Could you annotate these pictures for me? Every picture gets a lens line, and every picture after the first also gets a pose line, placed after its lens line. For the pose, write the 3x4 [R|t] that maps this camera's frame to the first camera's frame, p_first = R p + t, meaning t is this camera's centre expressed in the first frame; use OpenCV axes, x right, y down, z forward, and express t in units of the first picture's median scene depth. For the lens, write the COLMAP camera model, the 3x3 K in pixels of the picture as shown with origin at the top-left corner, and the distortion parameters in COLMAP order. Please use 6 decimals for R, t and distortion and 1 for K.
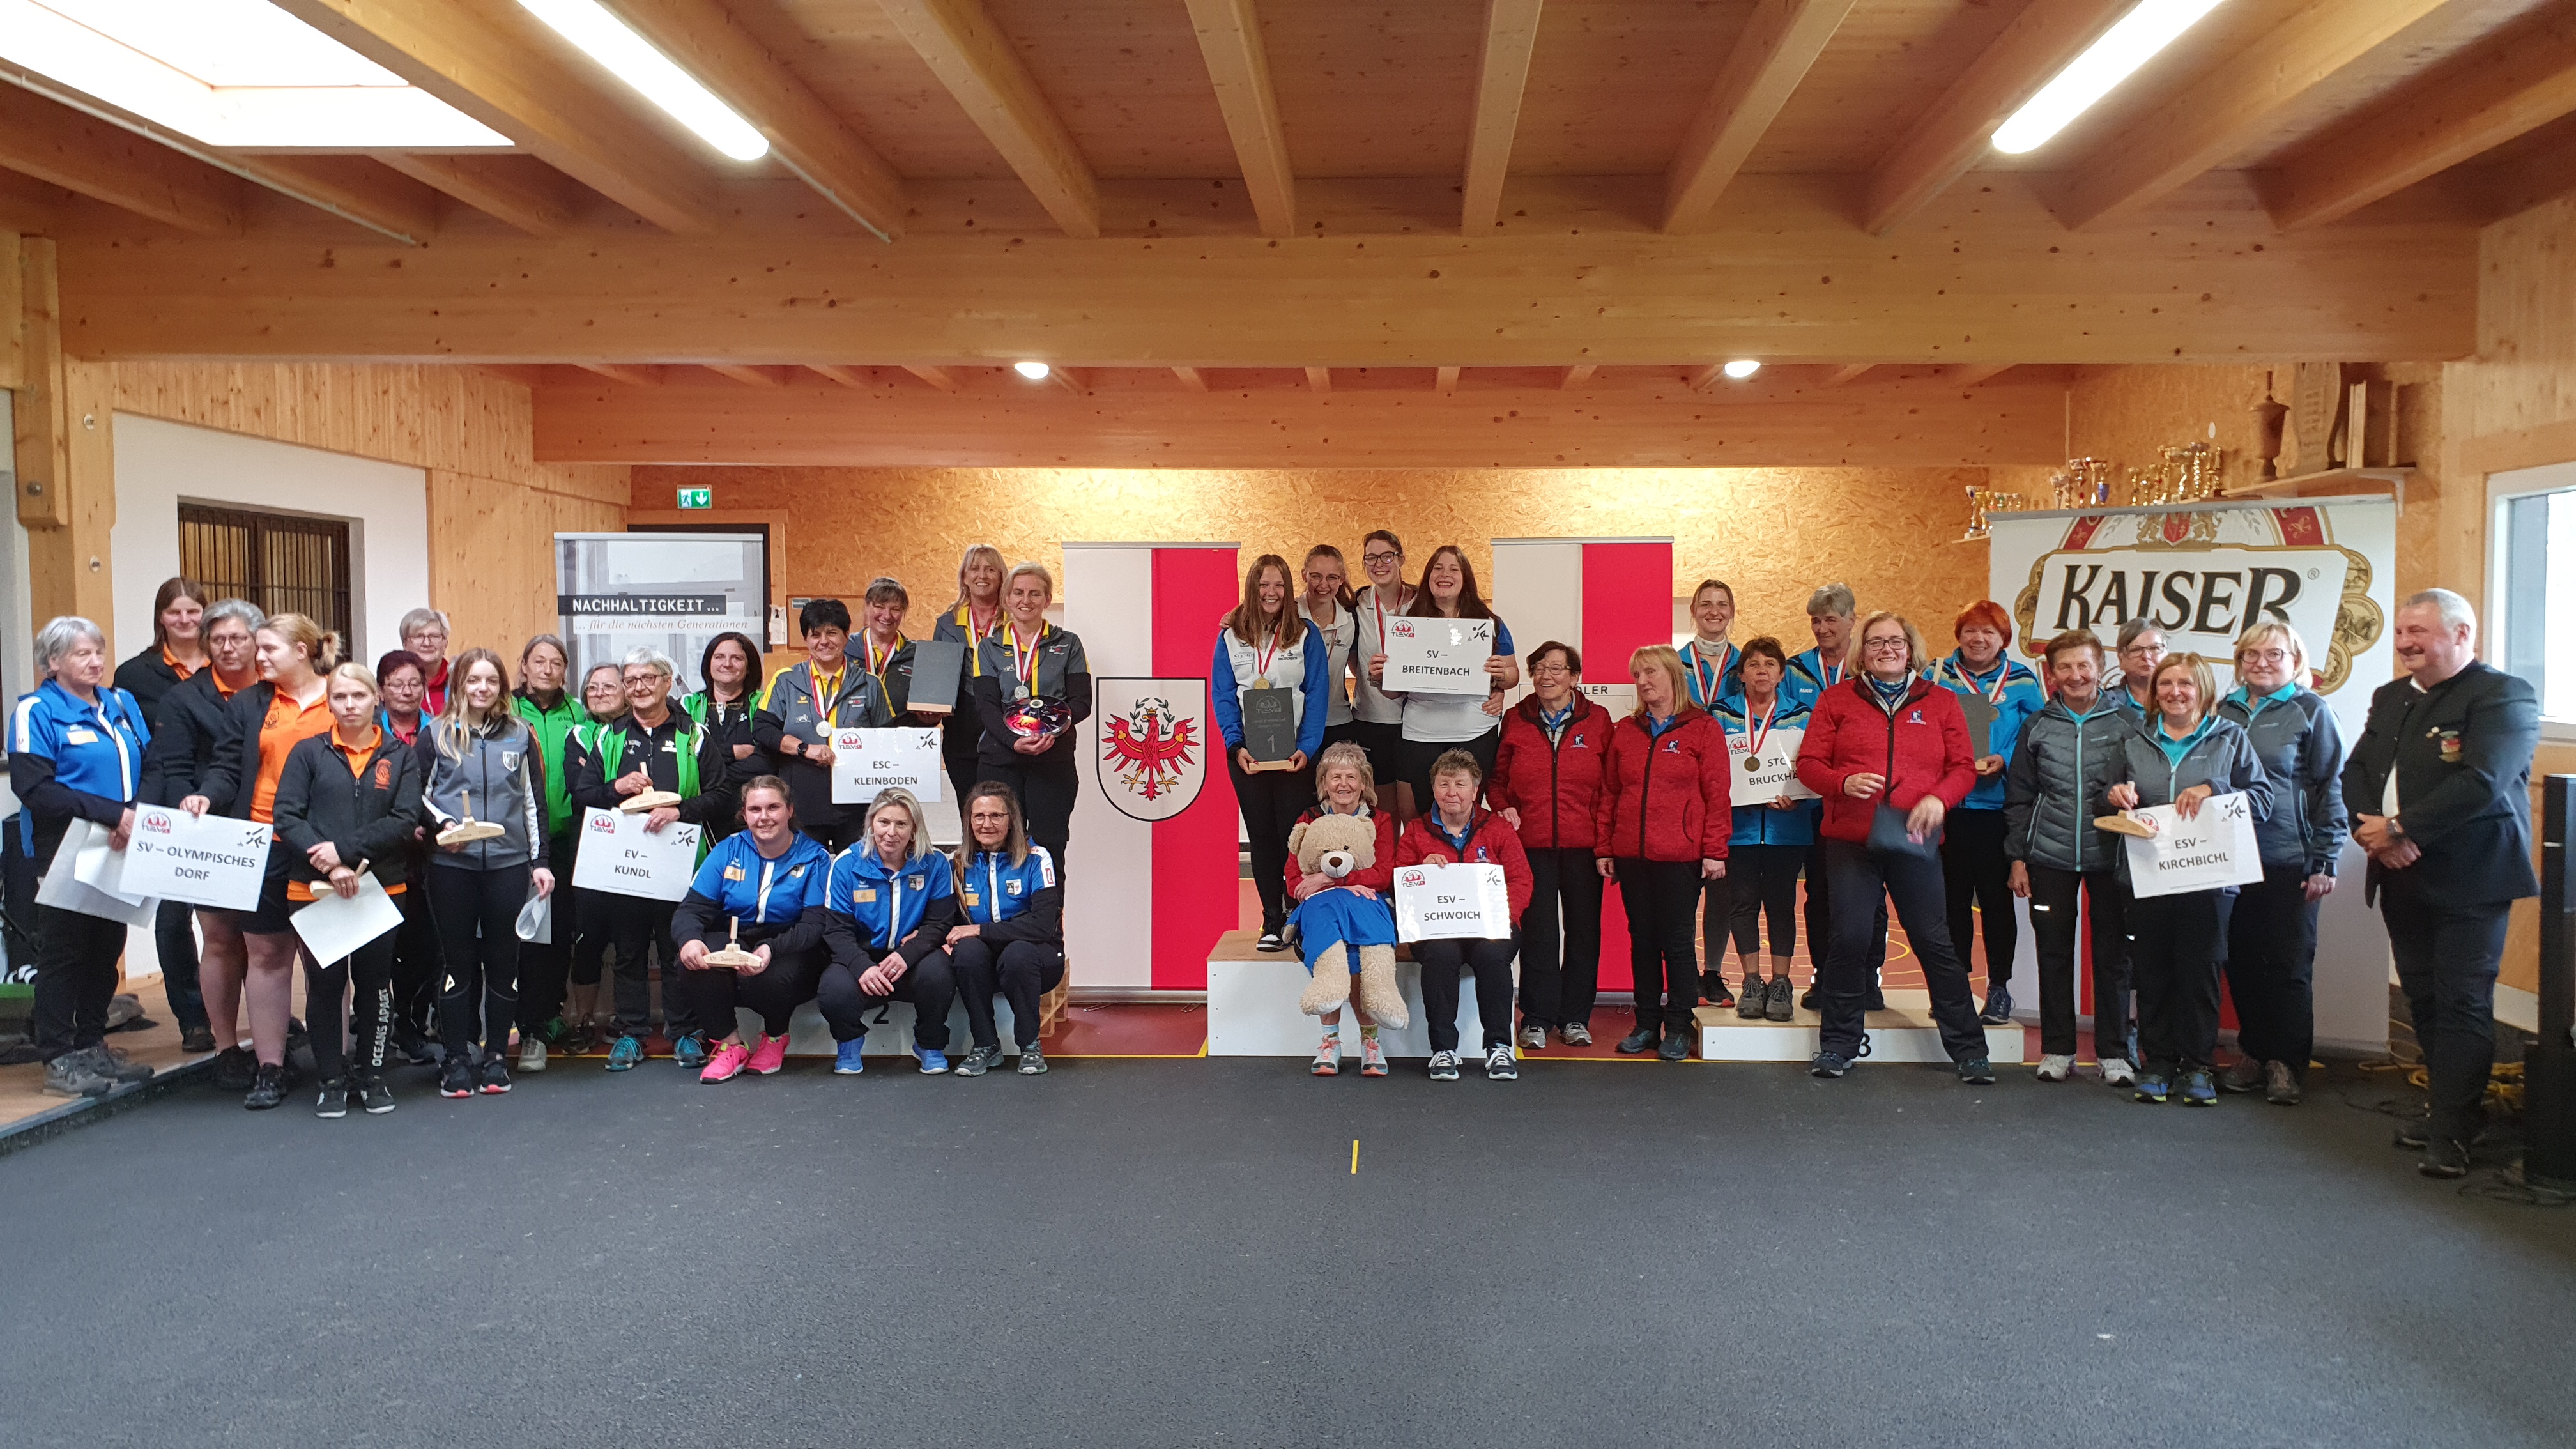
lens RADIAL K [[2049.9, 0, 1273.0], [0, 2049.9, 767.7], [0, 0, 1]] dist [0.112679, -0.227299]
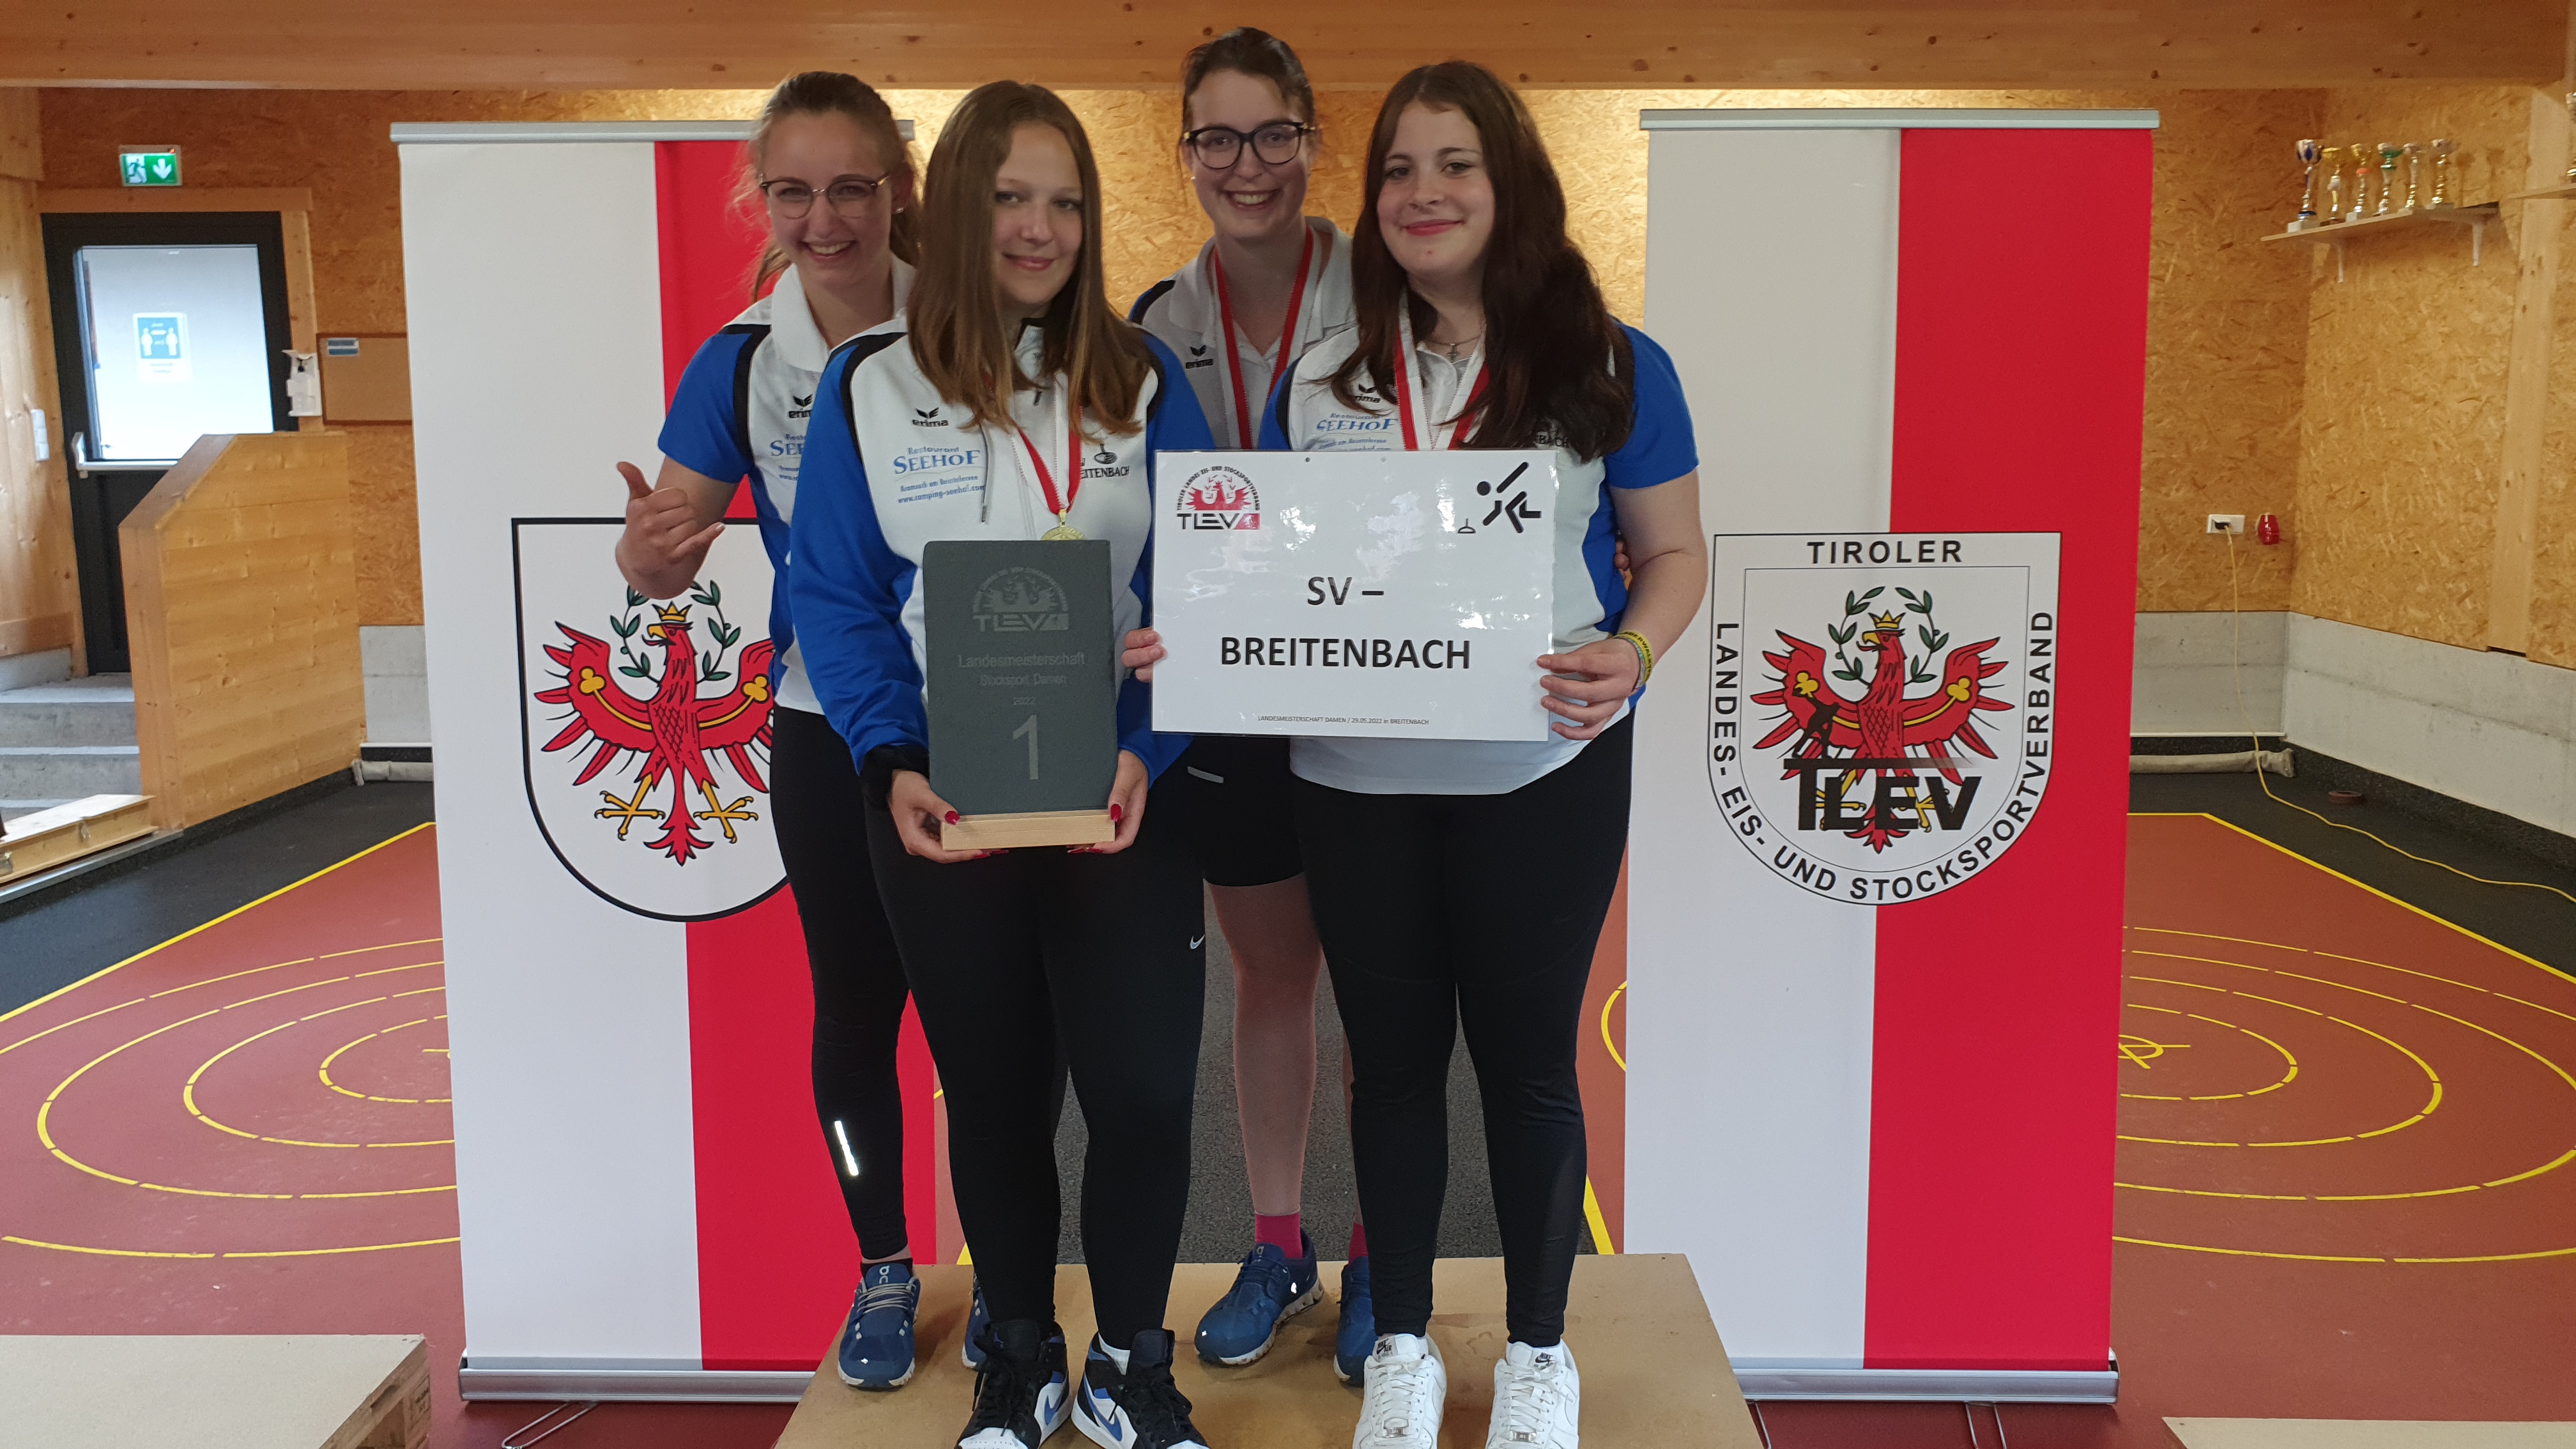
lens RADIAL K [[2108.0, 0, 1228.9], [0, 2108.0, 746.9], [0, 0, 1]] dist [0.003895, 0.050466]
pose [[0.999726, -0.005341, 0.022807, 0.036829], [0.003074, 0.995153, 0.098293, -0.053059], [-0.023221, -0.098196, 0.994896, 0.833028]]
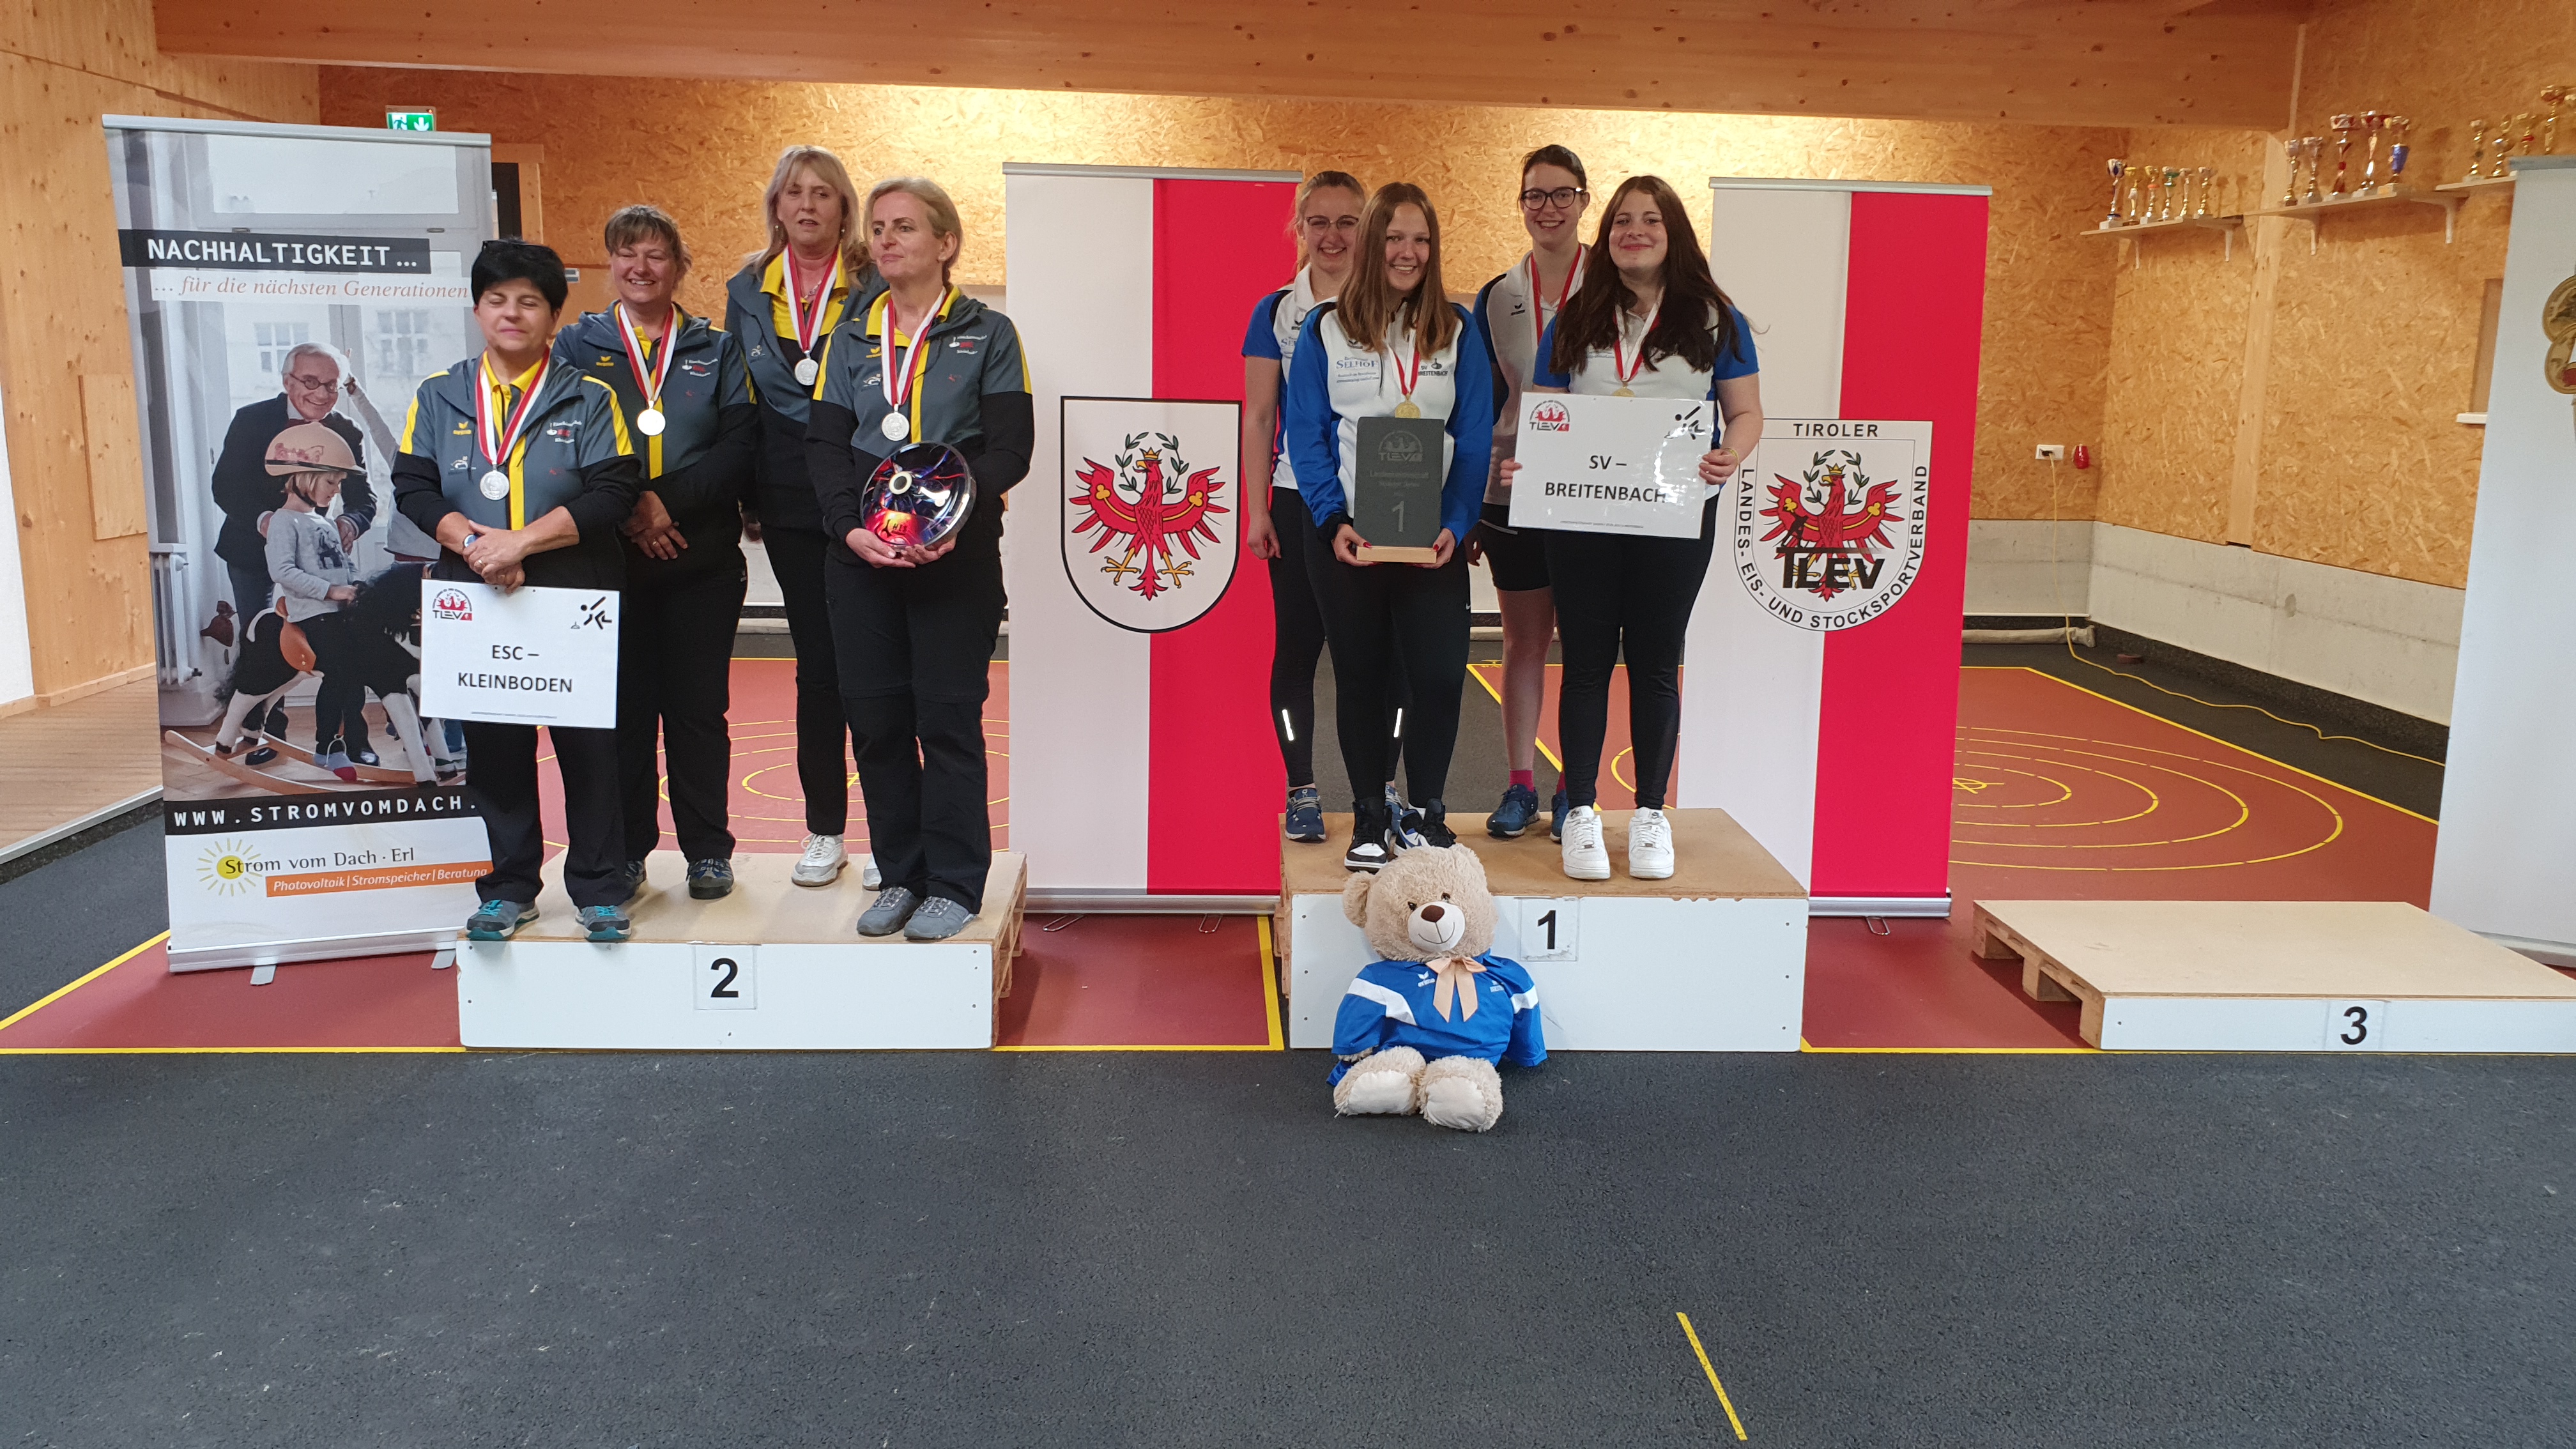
lens RADIAL K [[2049.9, 0, 1273.0], [0, 2049.9, 767.7], [0, 0, 1]] dist [0.112679, -0.227299]
pose [[0.995262, 0.003109, 0.097179, -0.108468], [-0.016505, 0.990385, 0.137353, -0.026056], [-0.095818, -0.138306, 0.985744, 0.493448]]
